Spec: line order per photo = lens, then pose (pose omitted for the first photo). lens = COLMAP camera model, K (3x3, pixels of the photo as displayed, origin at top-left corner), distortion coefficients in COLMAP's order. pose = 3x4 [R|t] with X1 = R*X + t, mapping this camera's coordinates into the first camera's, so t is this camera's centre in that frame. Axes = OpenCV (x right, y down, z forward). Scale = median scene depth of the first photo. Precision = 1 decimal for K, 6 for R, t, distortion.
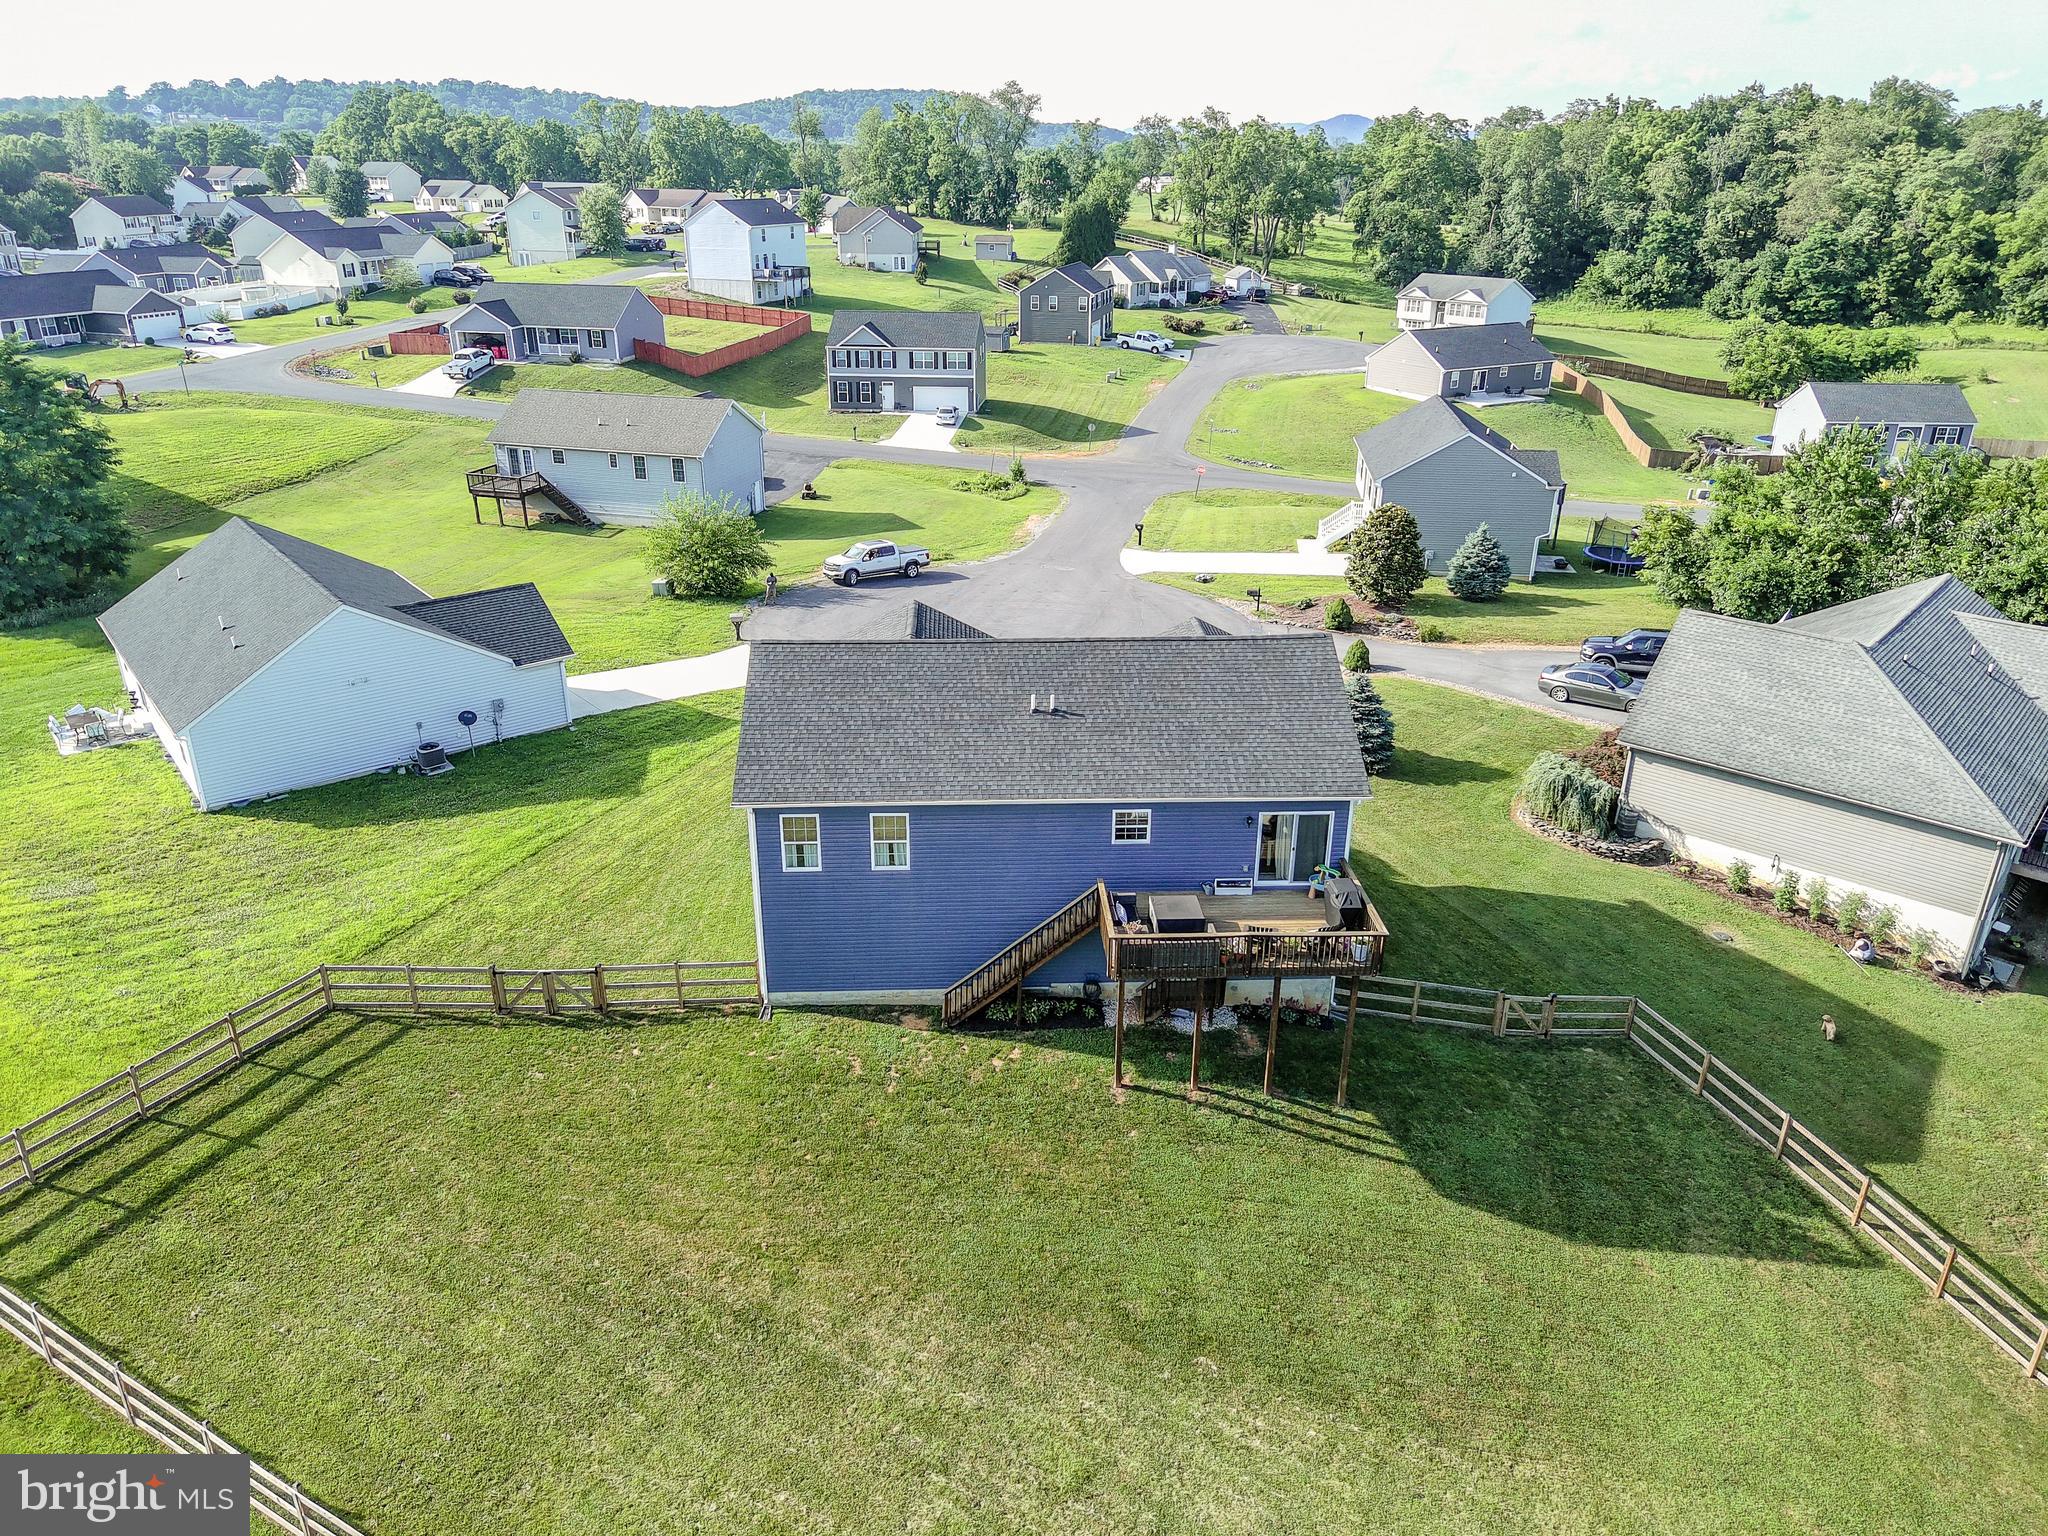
lens RADIAL K [[1383.6, 0, 1027.3], [0, 1383.6, 763.9], [0, 0, 1]] dist [0.035051, -0.028948]
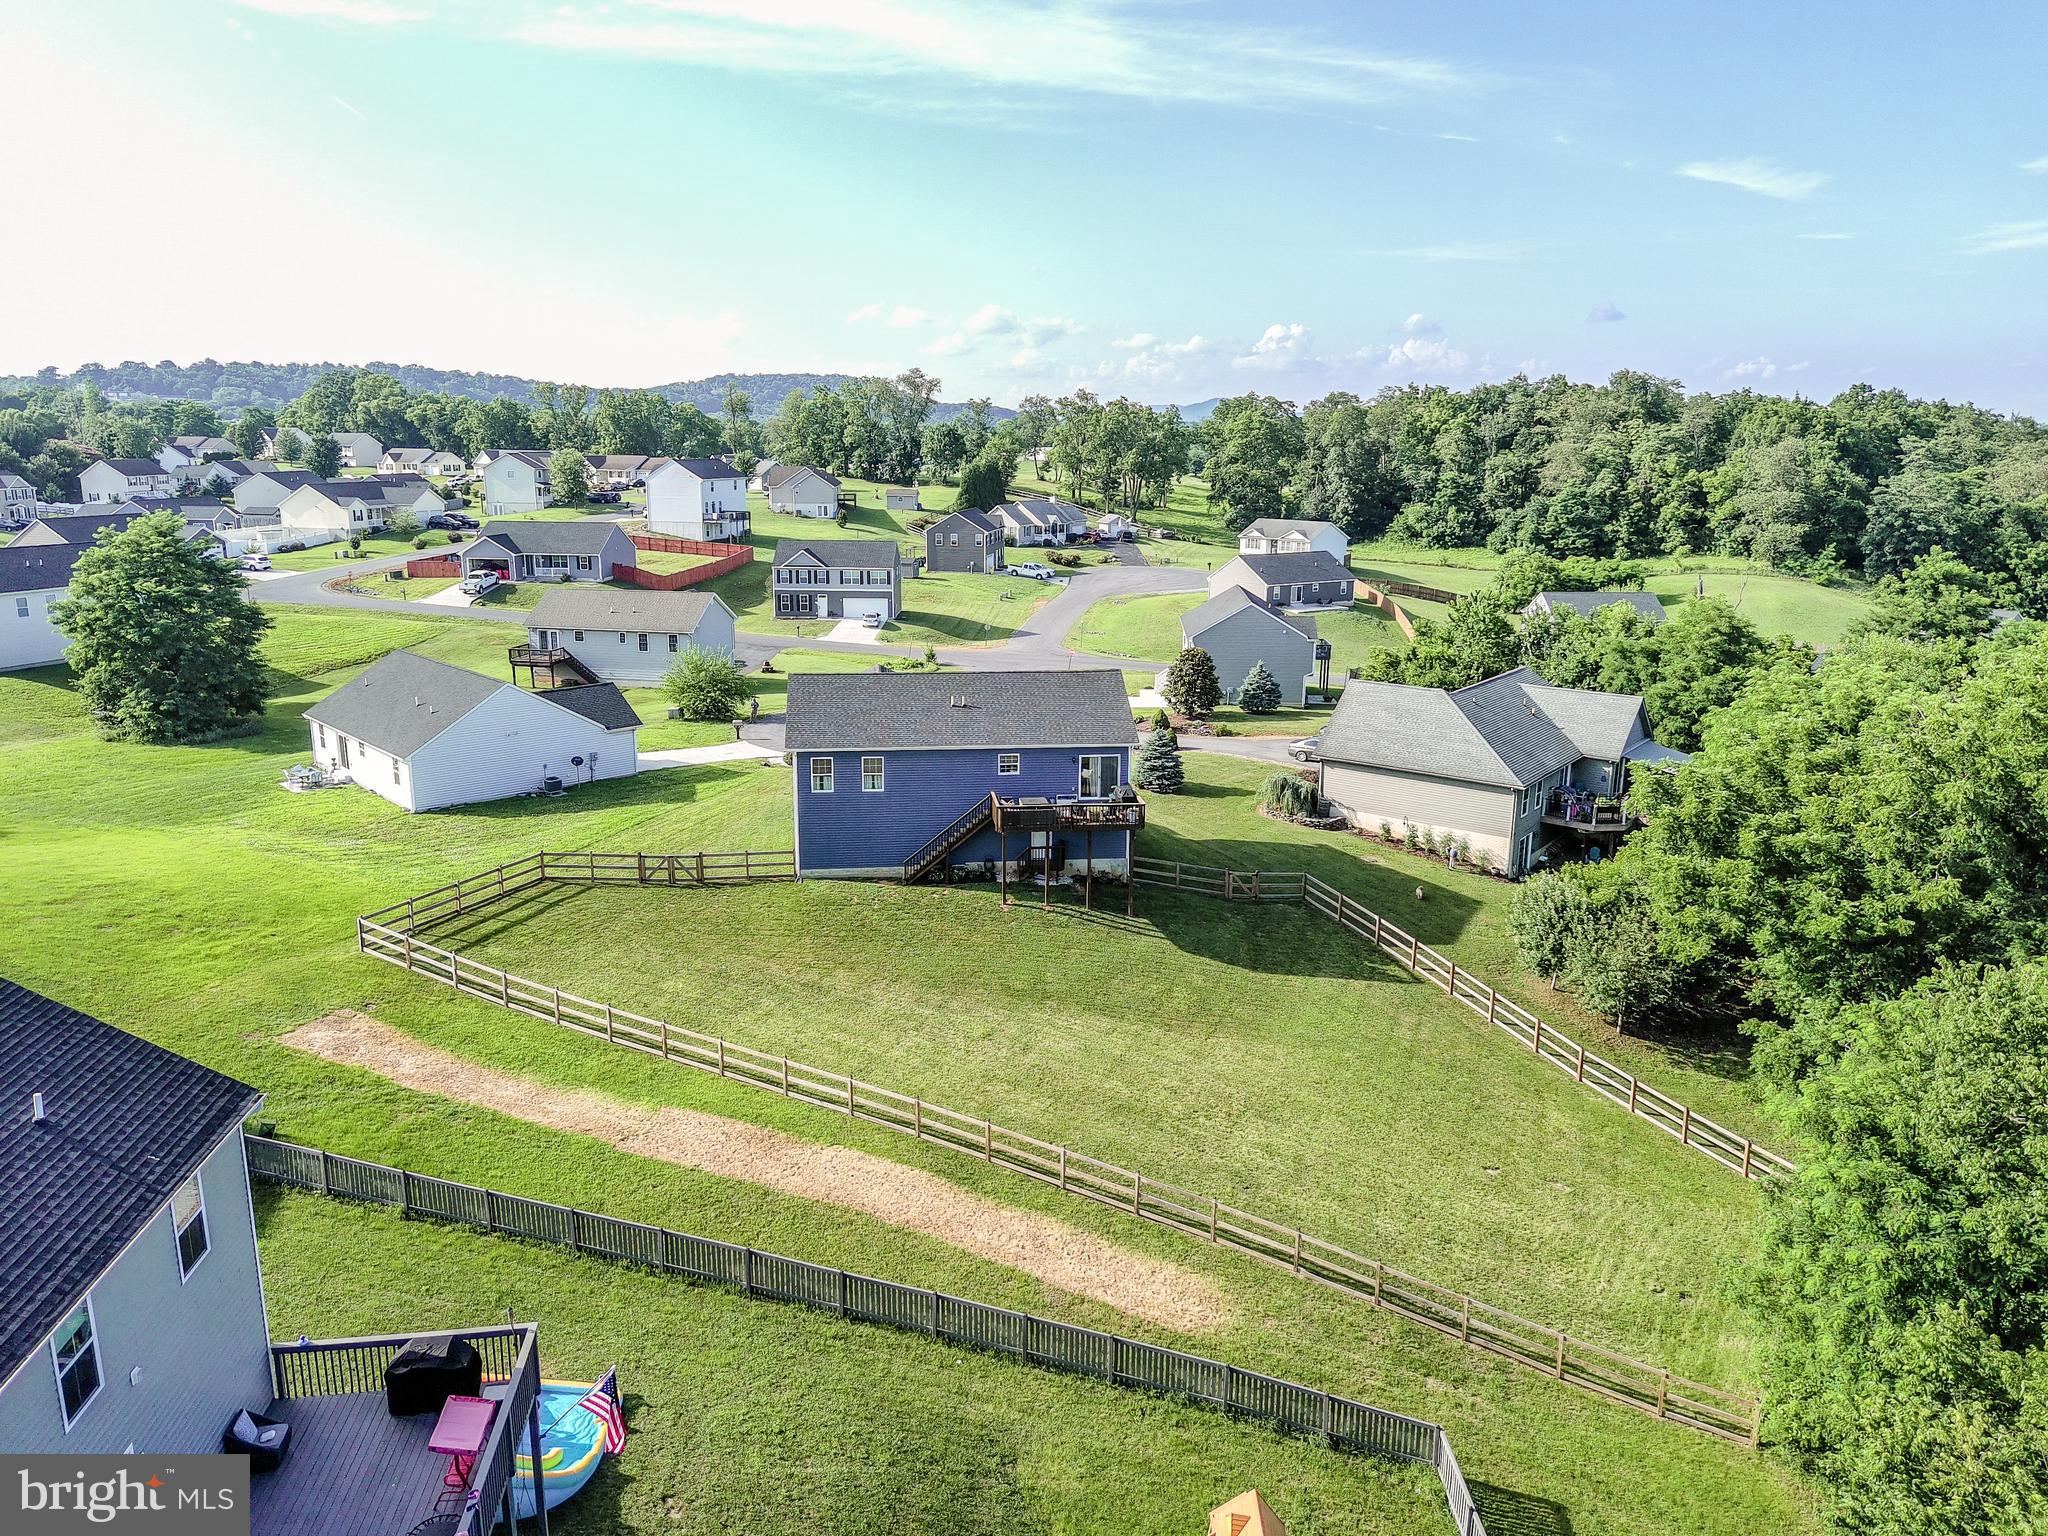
lens RADIAL K [[1383.6, 0, 1021.8], [0, 1383.6, 767.1], [0, 0, 1]] dist [0.035051, -0.028948]
pose [[0.997698, -0.014003, 0.066357, -0.007019], [0.025376, 0.984458, -0.173777, 0.095468], [-0.062892, 0.175061, 0.982547, -0.199459]]
